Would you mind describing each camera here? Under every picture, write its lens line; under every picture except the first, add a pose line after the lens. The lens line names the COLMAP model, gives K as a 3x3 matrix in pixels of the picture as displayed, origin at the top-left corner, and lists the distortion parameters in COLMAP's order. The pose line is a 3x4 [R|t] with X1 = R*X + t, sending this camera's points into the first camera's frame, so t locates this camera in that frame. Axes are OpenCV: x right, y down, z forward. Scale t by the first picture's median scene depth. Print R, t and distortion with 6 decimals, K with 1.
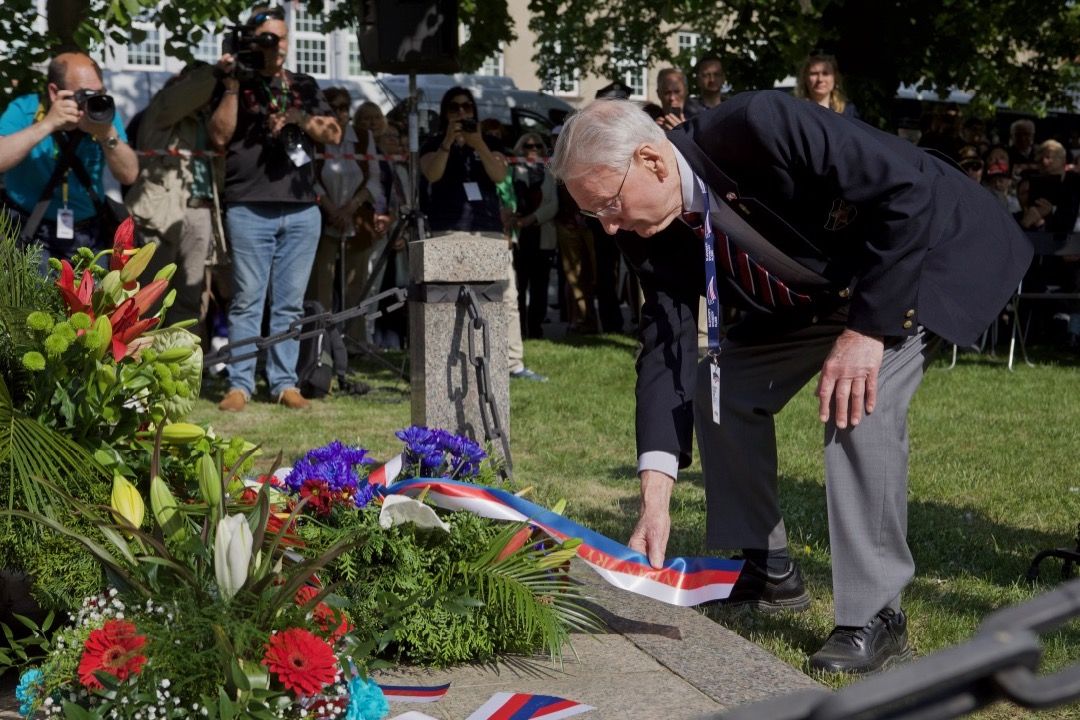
lens RADIAL K [[1662.4, 0, 540.0], [0, 1662.4, 360.0], [0, 0, 1]] dist [0.071511, -0.046551]
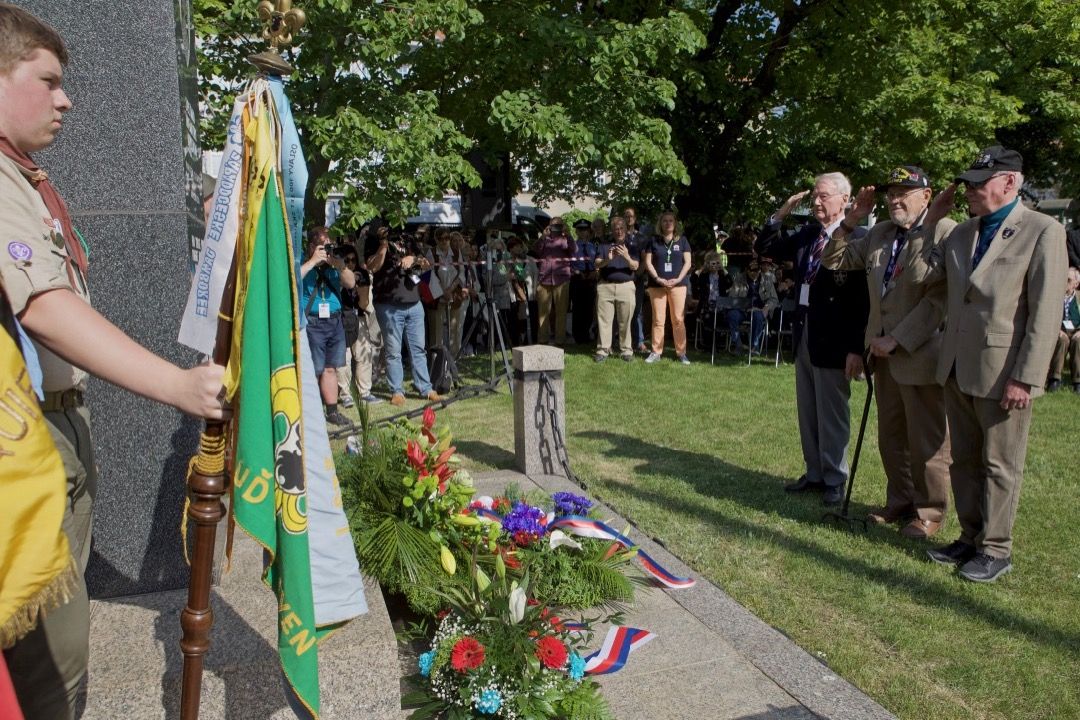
lens RADIAL K [[844.8, 0, 560.6], [0, 844.8, 371.3], [0, 0, 1]] dist [-0.112478, 0.077565]
pose [[0.997822, -0.017803, 0.063510, -0.089550], [0.012621, 0.996628, 0.081082, -0.130615], [-0.064739, -0.080104, 0.994682, -0.035850]]
